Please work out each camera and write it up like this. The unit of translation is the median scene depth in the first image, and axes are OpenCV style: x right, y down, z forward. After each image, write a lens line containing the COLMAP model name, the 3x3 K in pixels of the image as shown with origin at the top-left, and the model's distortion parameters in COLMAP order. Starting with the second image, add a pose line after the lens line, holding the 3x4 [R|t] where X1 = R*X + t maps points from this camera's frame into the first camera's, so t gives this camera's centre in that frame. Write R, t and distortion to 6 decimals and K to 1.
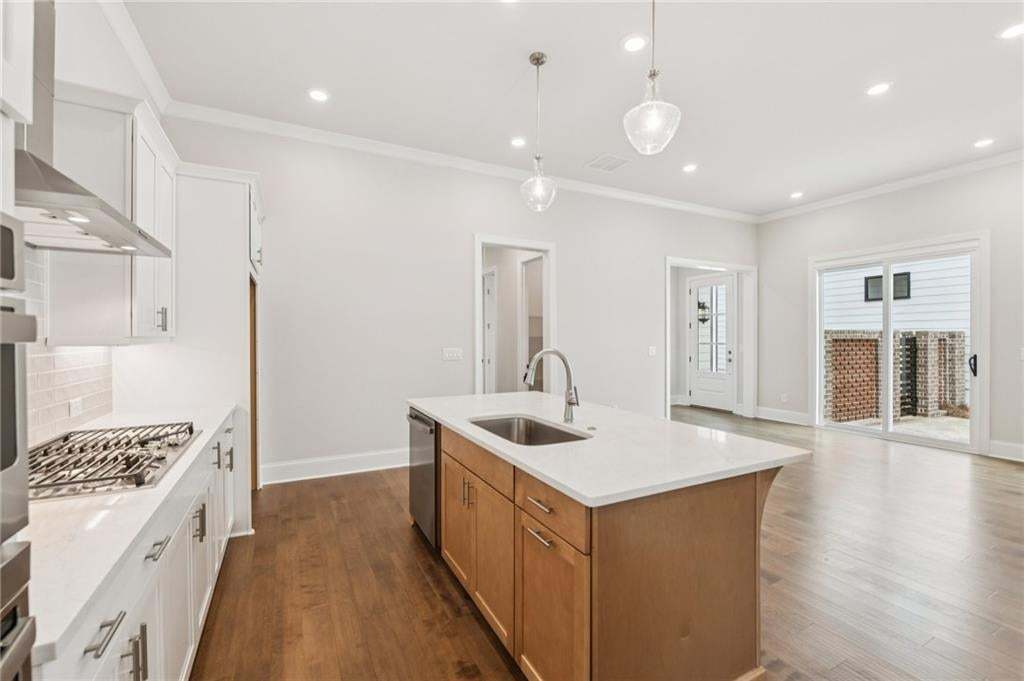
lens RADIAL K [[445.1, 0, 520.0], [0, 445.1, 340.8], [0, 0, 1]] dist [-0.010391, 0.001264]
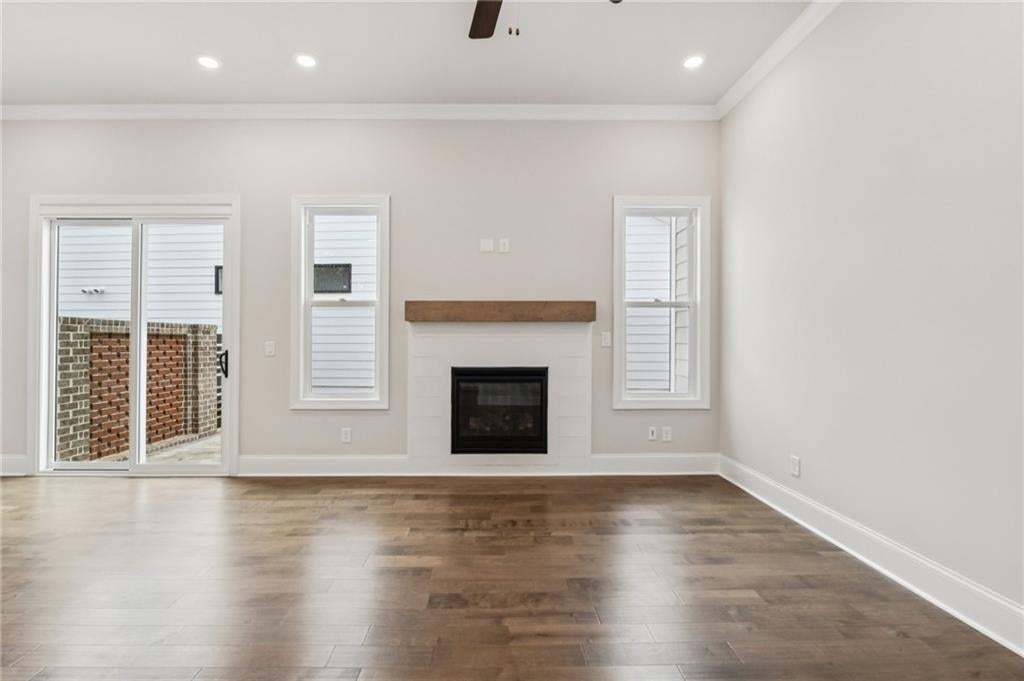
lens RADIAL K [[445.1, 0, 499.3], [0, 445.1, 341.0], [0, 0, 1]] dist [-0.010391, 0.001264]
pose [[0.456079, 0.002037, 0.889937, 0.450320], [0.003544, 0.999985, -0.004105, 0.016078], [-0.889932, 0.005026, 0.456065, 0.169665]]
